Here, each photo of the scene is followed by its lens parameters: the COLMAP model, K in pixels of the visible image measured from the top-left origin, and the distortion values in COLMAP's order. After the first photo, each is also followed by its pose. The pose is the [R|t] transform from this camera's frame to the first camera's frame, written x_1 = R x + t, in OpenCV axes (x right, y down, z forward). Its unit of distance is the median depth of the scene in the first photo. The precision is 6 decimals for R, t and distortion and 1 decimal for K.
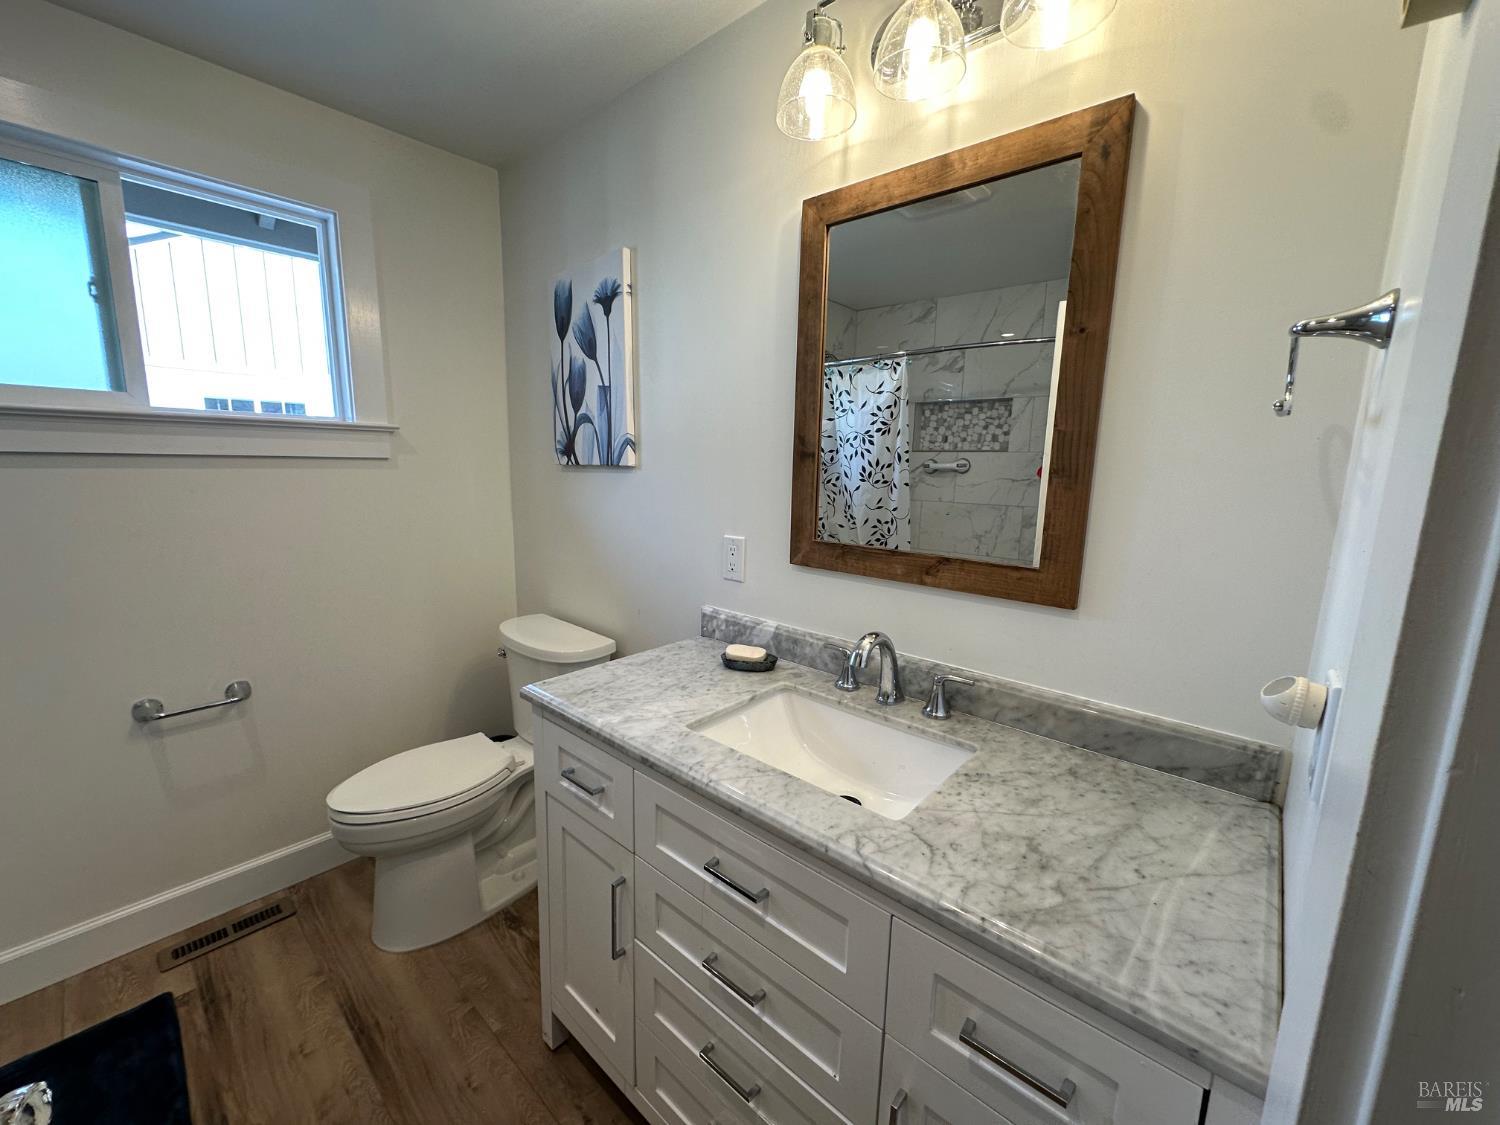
lens RADIAL K [[598.3, 0, 749.8], [0, 598.3, 563.1], [0, 0, 1]] dist [-0.003234, 0.000400]
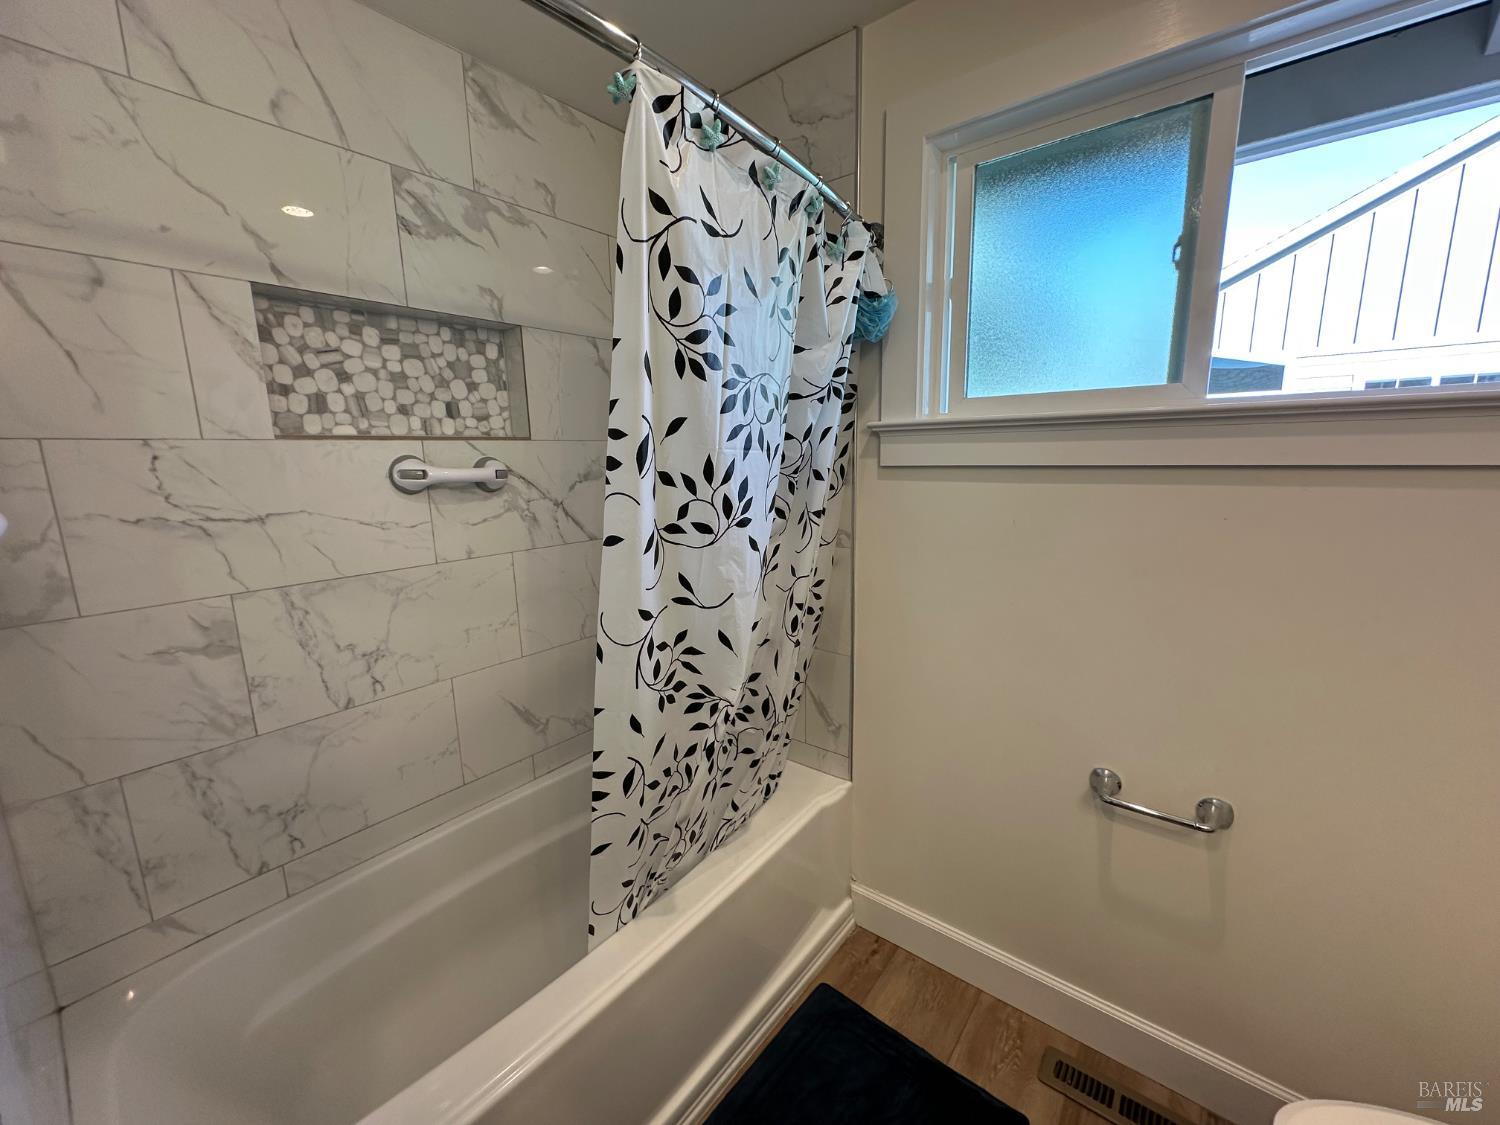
lens RADIAL K [[598.3, 0, 748.0], [0, 598.3, 563.9], [0, 0, 1]] dist [-0.003234, 0.000400]
pose [[0.050843, 0.161607, -0.985545, -0.267180], [-0.145953, 0.977428, 0.152747, -0.090032], [0.987984, 0.136077, 0.073283, 0.396145]]
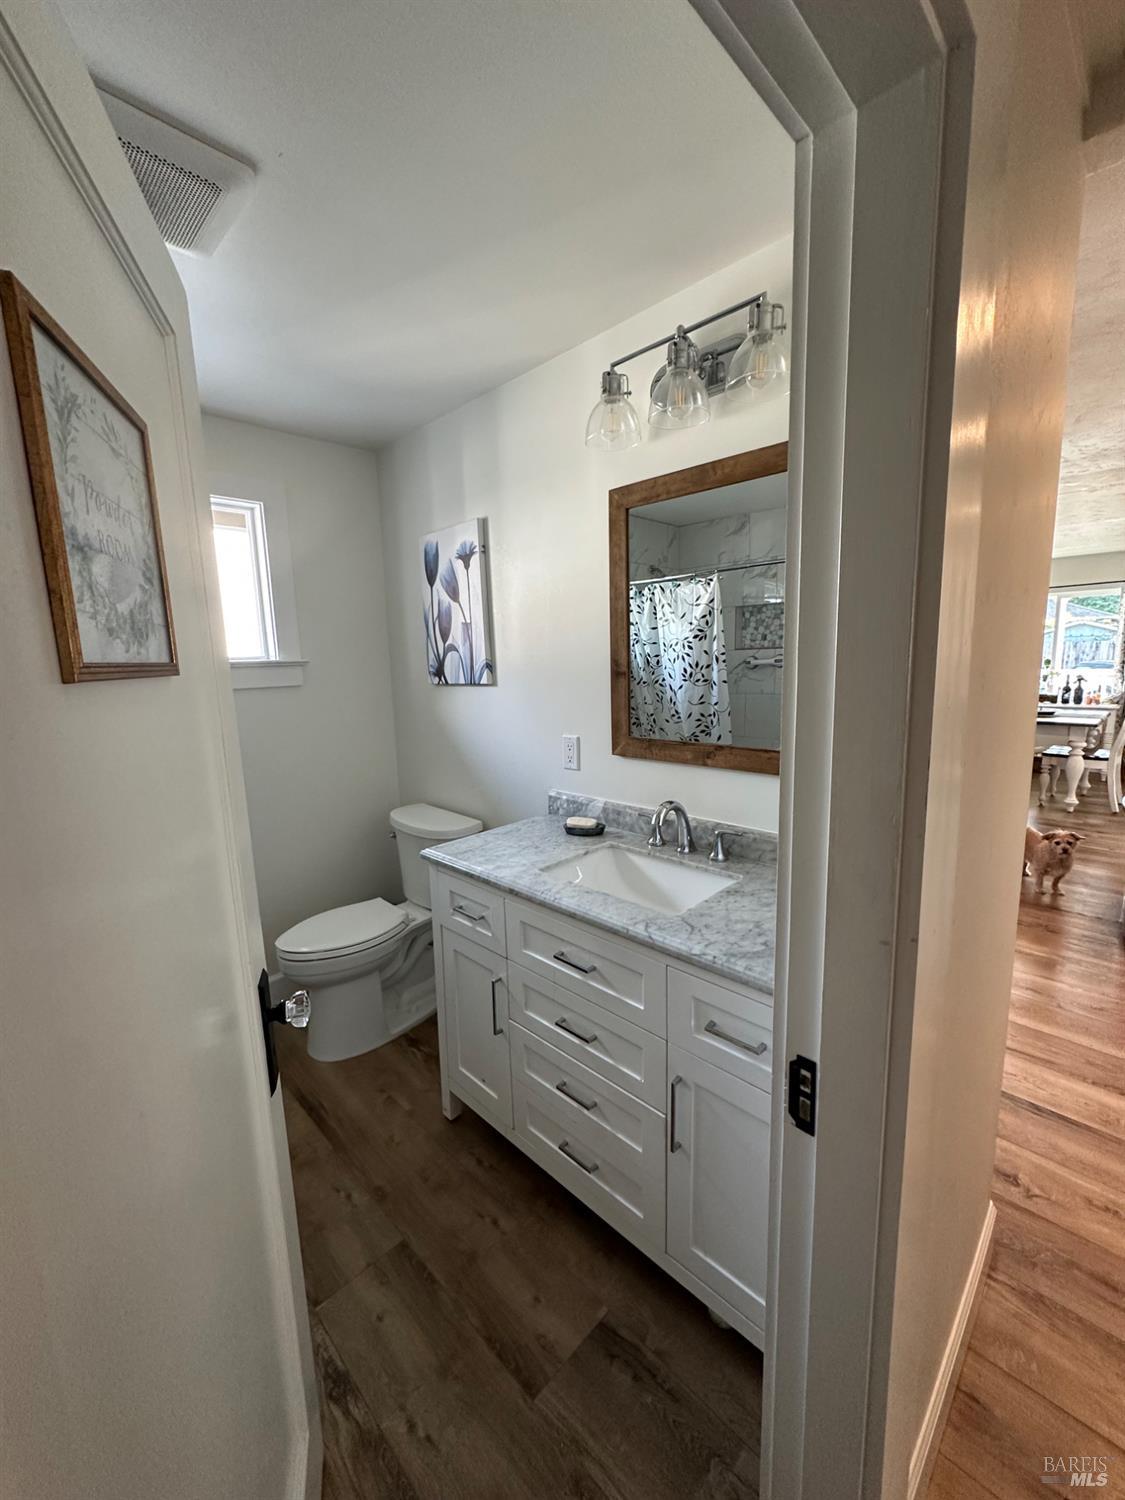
lens RADIAL K [[598.3, 0, 563.5], [0, 598.3, 750.0], [0, 0, 1]] dist [-0.003234, 0.000400]
pose [[0.997337, -0.040698, -0.060524, 0.033424], [0.039927, 0.999106, -0.013904, 0.003885], [0.061035, 0.011450, 0.998070, -0.283413]]
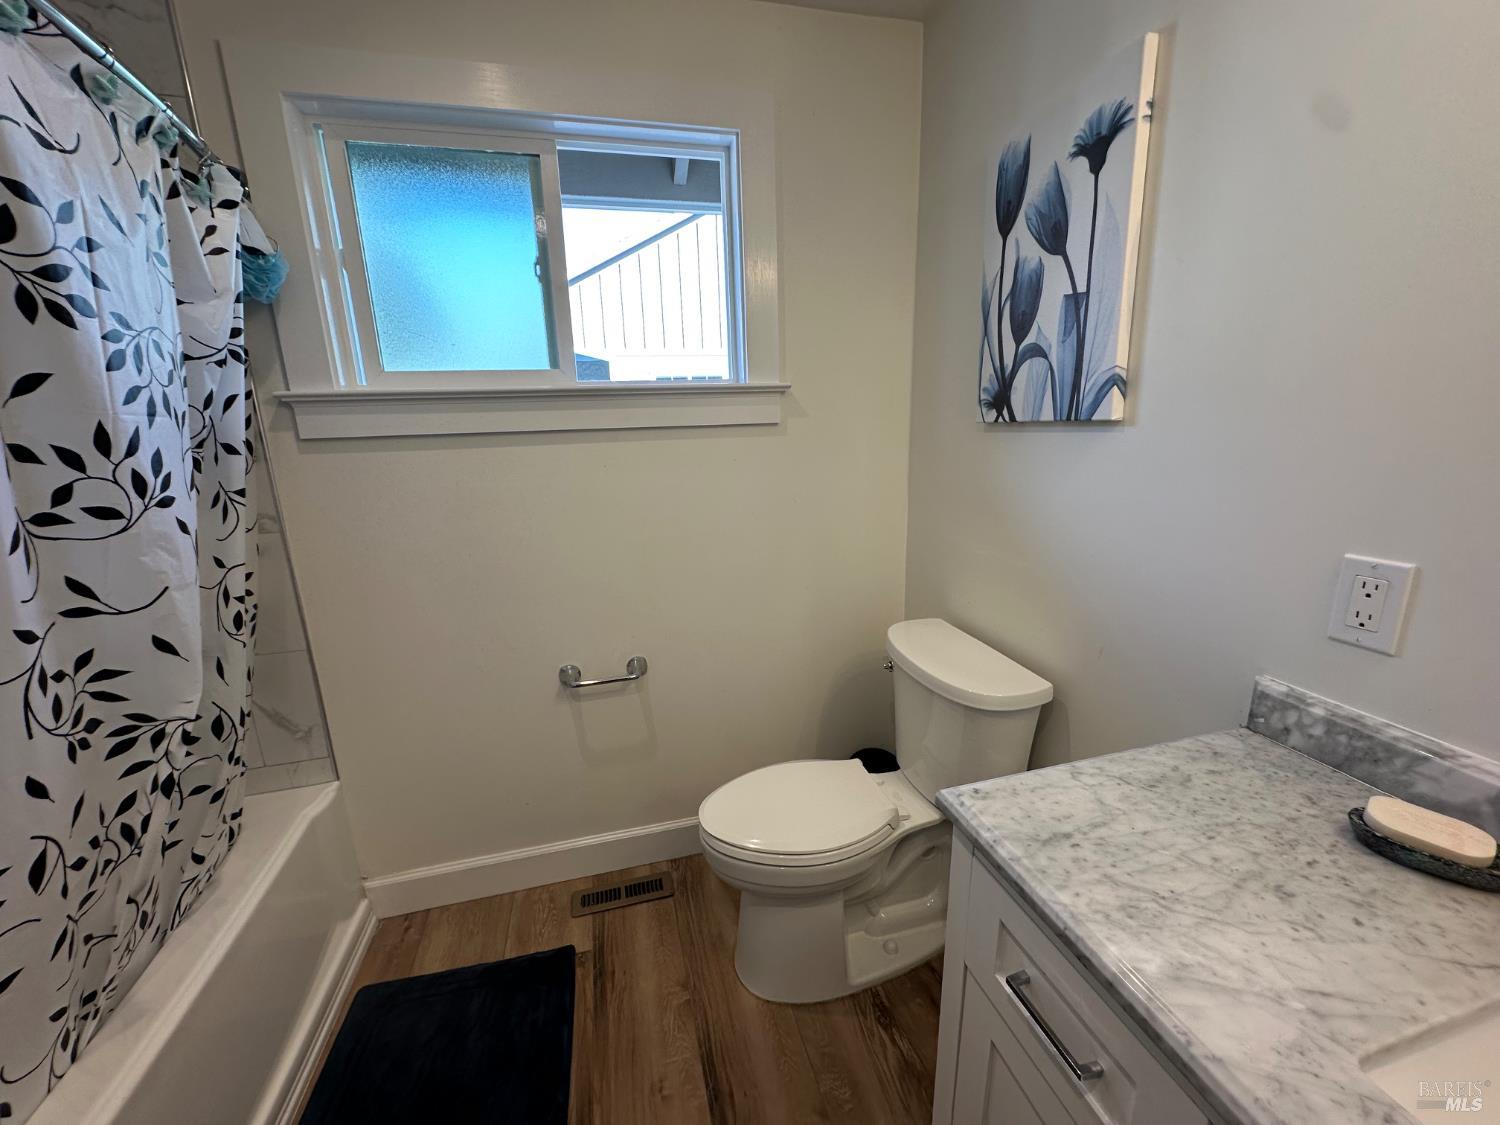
lens RADIAL K [[598.3, 0, 747.6], [0, 598.3, 562.7], [0, 0, 1]] dist [-0.003234, 0.000400]
pose [[0.828790, 0.087263, -0.552714, -0.167641], [-0.045998, 0.995047, 0.088125, -0.056205], [0.557666, -0.047613, 0.828699, 0.286928]]
